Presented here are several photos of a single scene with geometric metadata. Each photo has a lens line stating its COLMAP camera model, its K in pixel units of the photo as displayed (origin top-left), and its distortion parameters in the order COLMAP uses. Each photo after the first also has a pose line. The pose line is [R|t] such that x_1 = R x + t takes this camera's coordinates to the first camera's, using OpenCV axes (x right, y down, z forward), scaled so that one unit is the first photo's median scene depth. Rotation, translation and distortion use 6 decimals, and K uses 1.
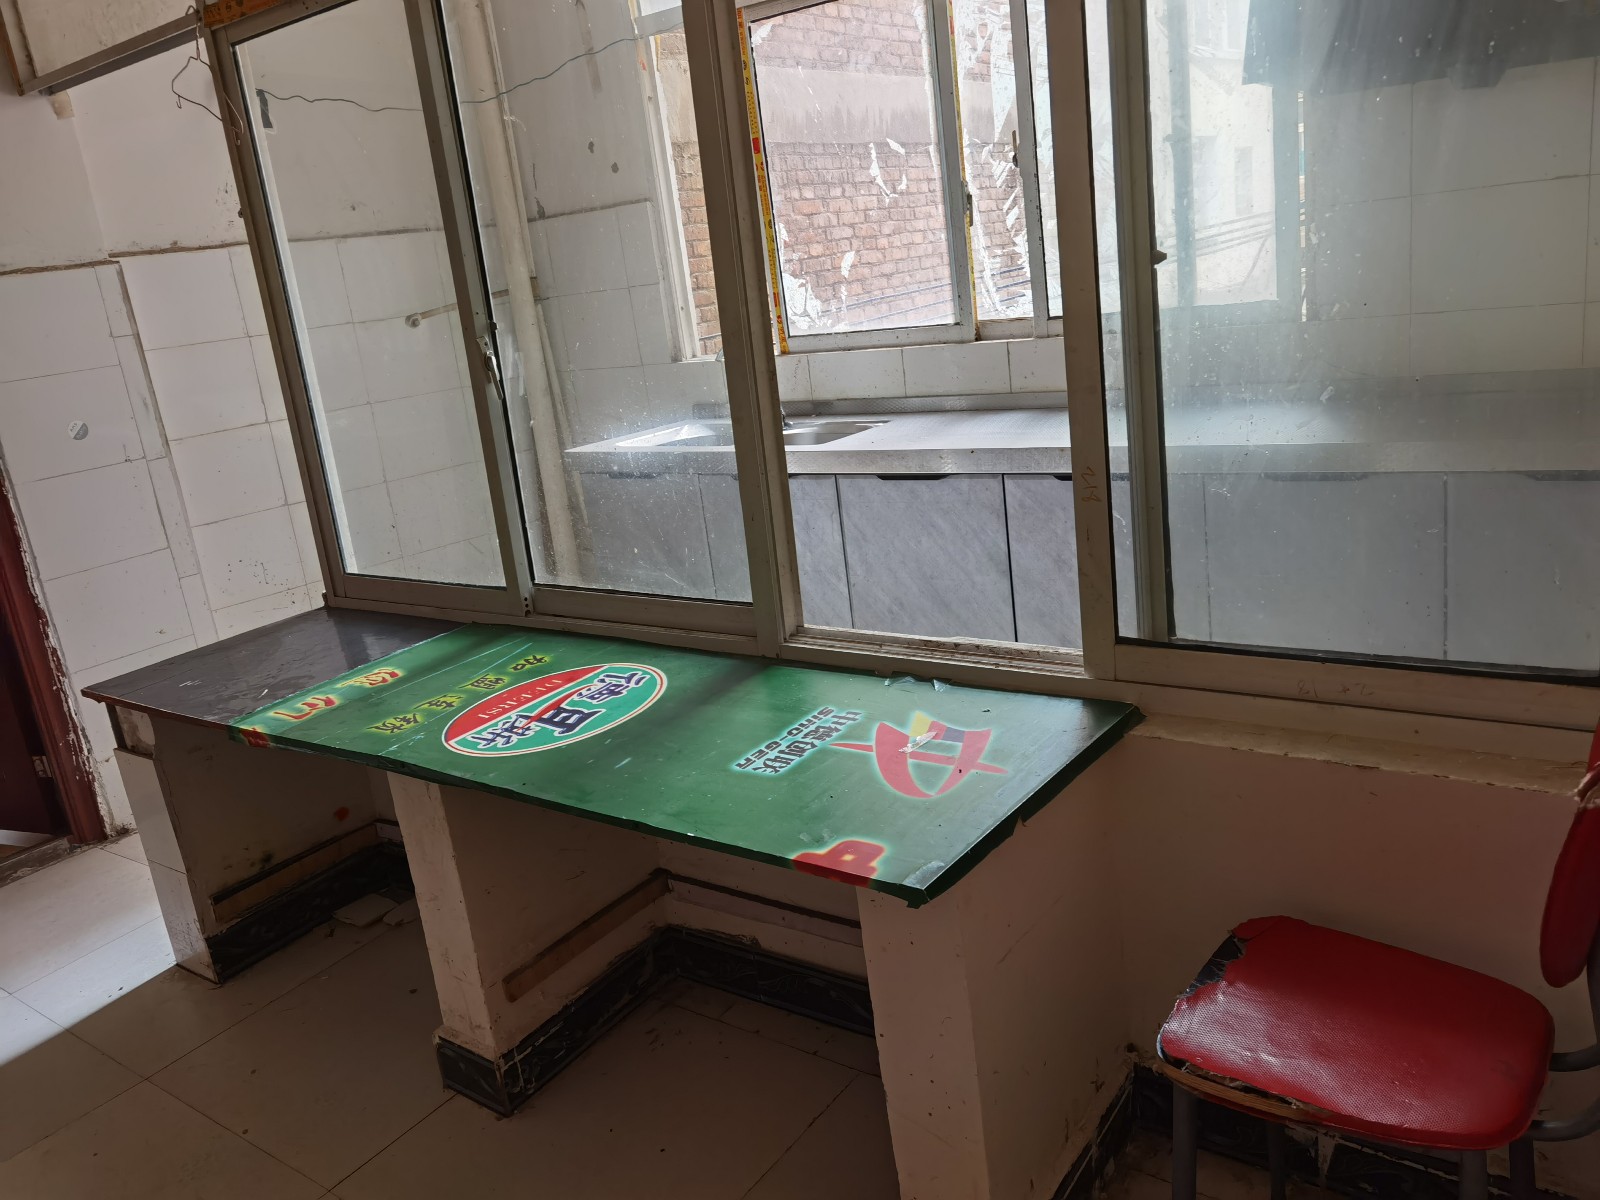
lens RADIAL K [[1269.0, 0, 799.9], [0, 1269.0, 601.0], [0, 0, 1]] dist [0.014284, -0.008160]
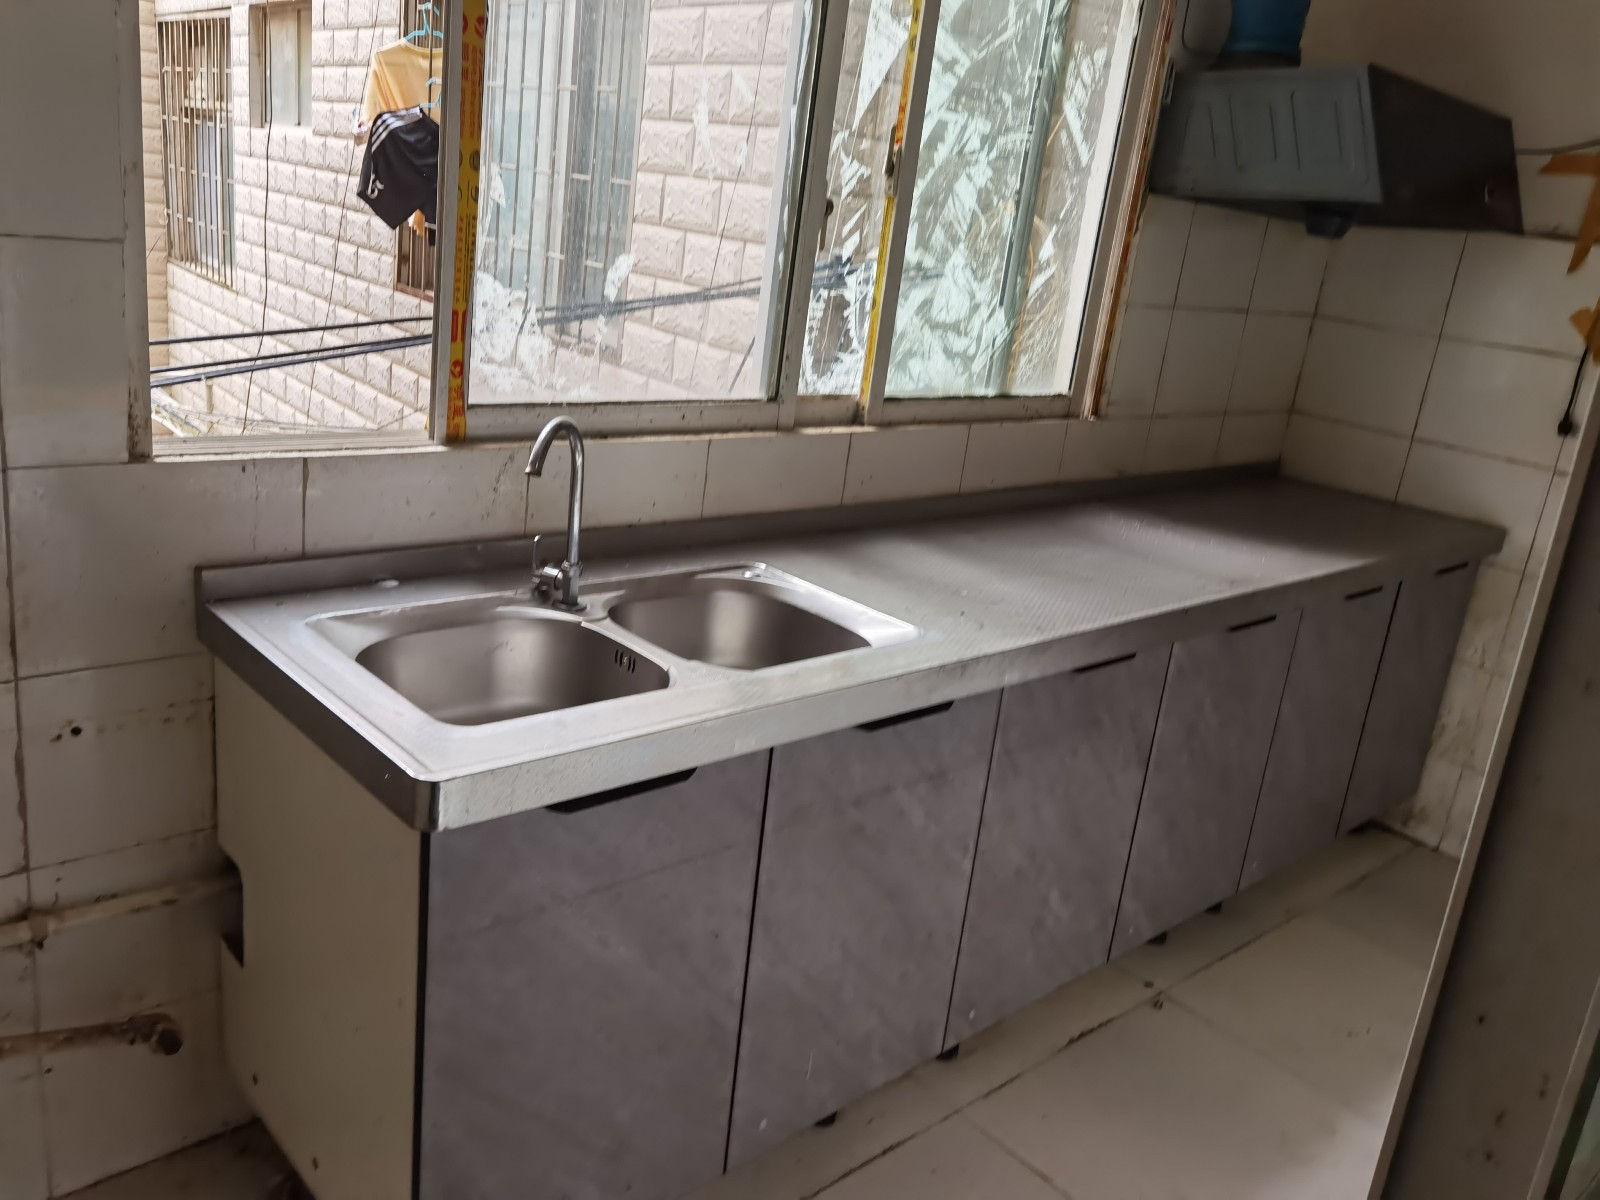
lens RADIAL K [[1269.0, 0, 801.1], [0, 1269.0, 596.3], [0, 0, 1]] dist [0.014284, -0.008160]
pose [[0.184012, -0.162658, 0.969372, -0.492367], [0.116113, 0.982904, 0.142887, -0.208590], [-0.976042, 0.086264, 0.199753, 0.862227]]
